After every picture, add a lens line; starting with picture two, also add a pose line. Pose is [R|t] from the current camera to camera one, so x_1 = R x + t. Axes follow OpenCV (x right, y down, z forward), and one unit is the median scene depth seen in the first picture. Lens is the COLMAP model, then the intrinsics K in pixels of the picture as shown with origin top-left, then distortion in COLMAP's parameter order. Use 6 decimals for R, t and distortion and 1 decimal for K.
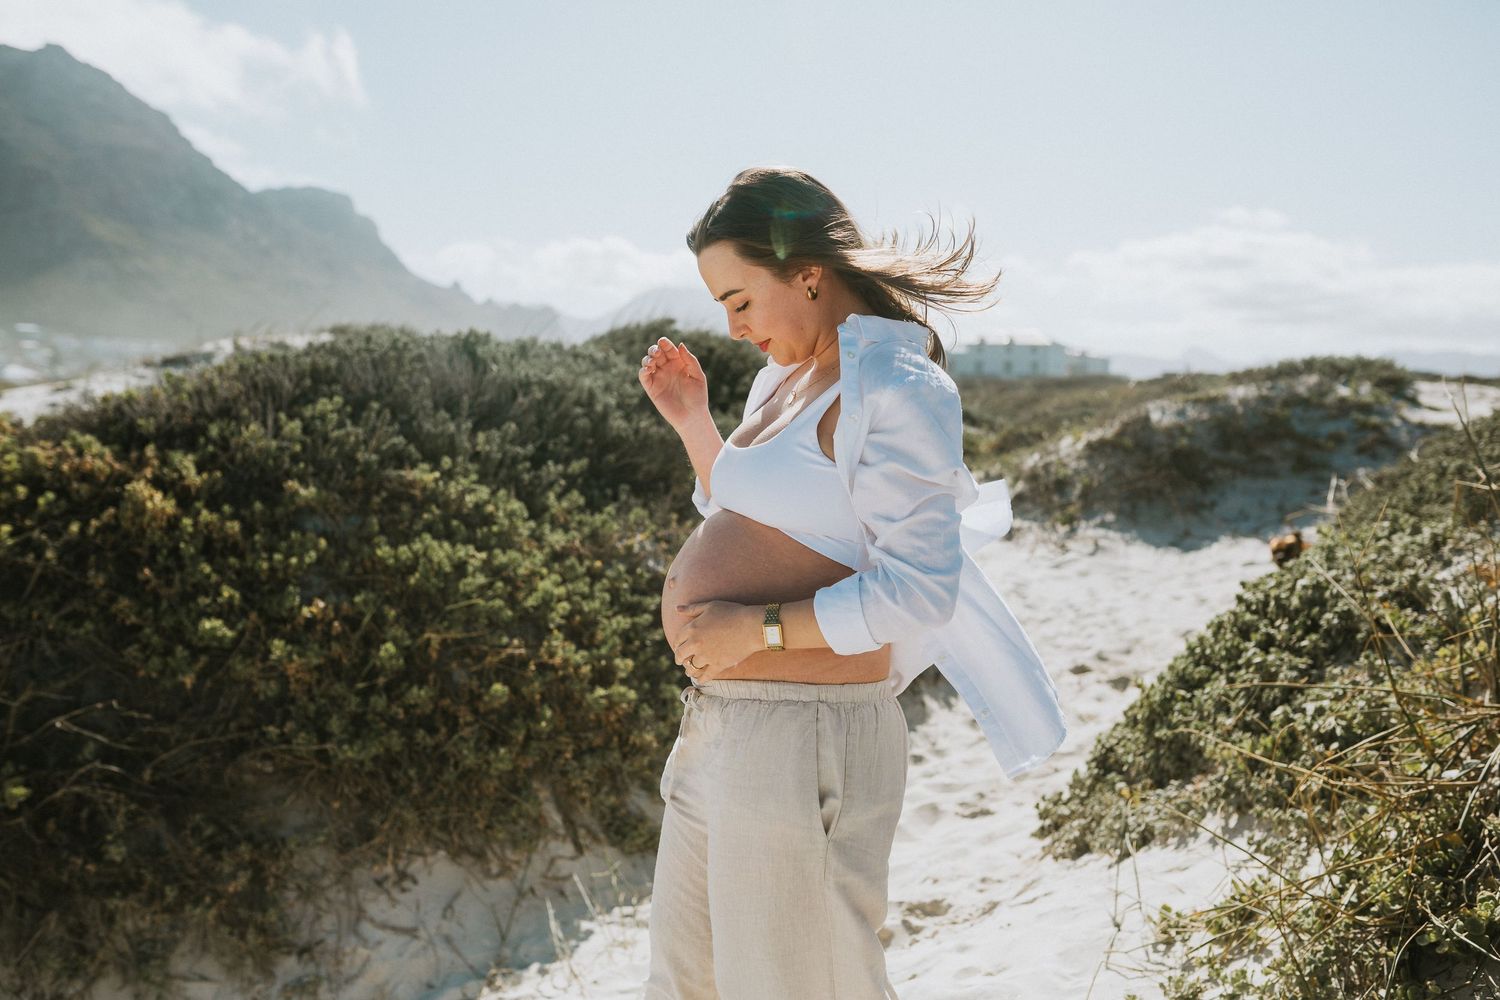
lens RADIAL K [[1442.0, 0, 750.0], [0, 1442.0, 500.0], [0, 0, 1]] dist [-0.059269, 0.078917]
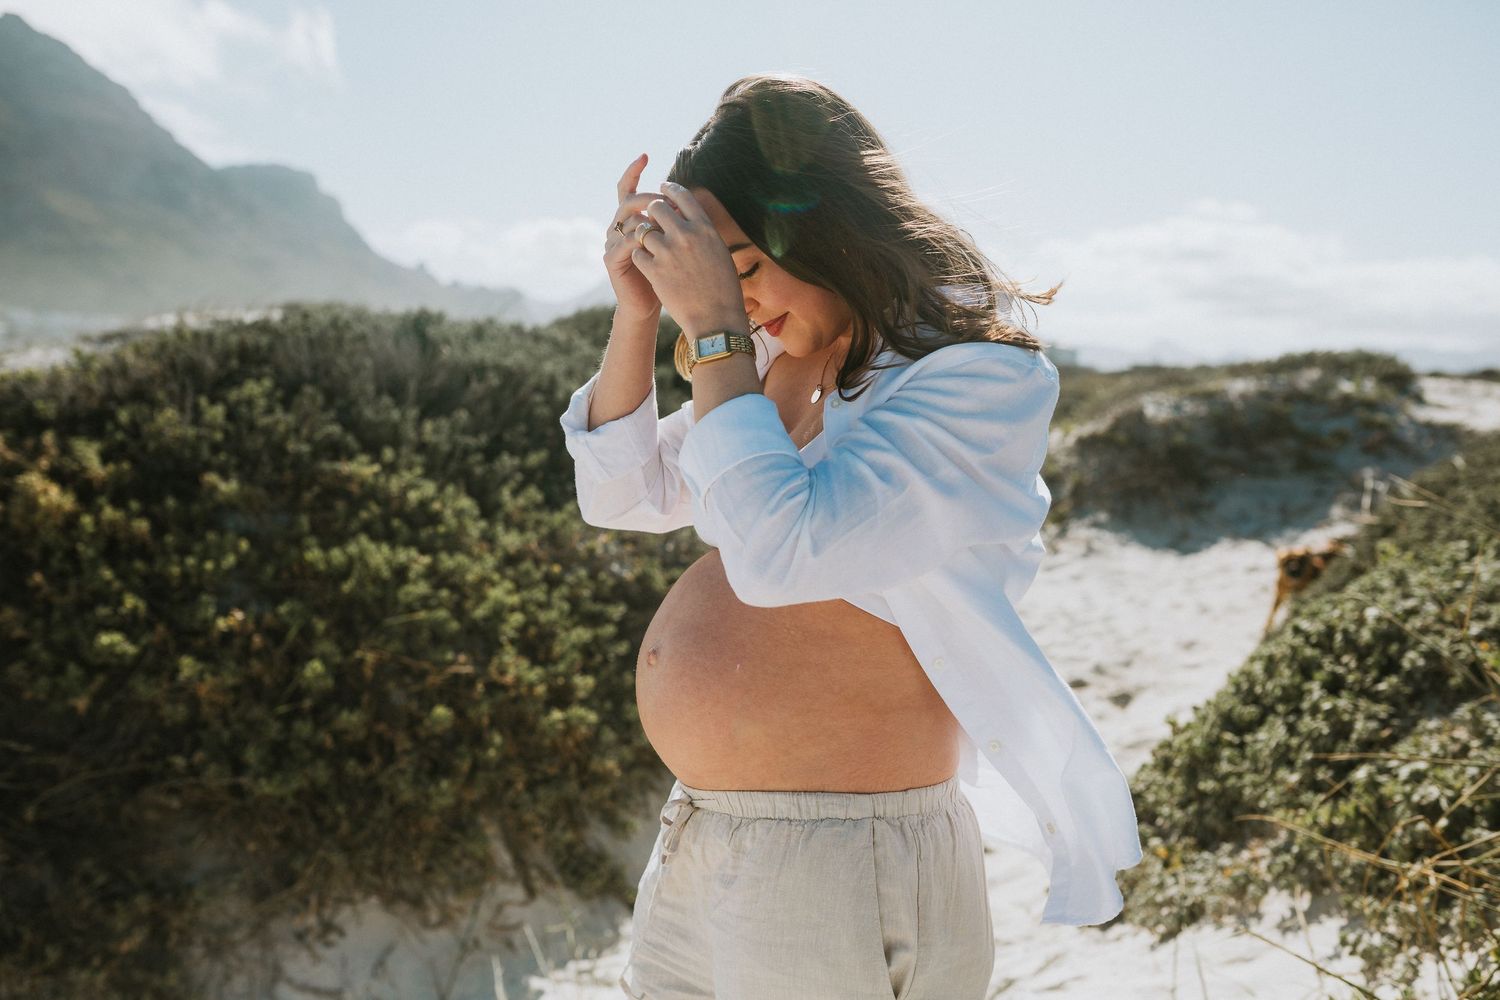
lens RADIAL K [[1442.0, 0, 750.0], [0, 1442.0, 500.0], [0, 0, 1]] dist [-0.059269, 0.078917]
pose [[0.999650, 0.011965, 0.023586, -0.007112], [-0.012196, 0.999879, 0.009681, -0.010191], [-0.023468, -0.009965, 0.999675, 0.111160]]
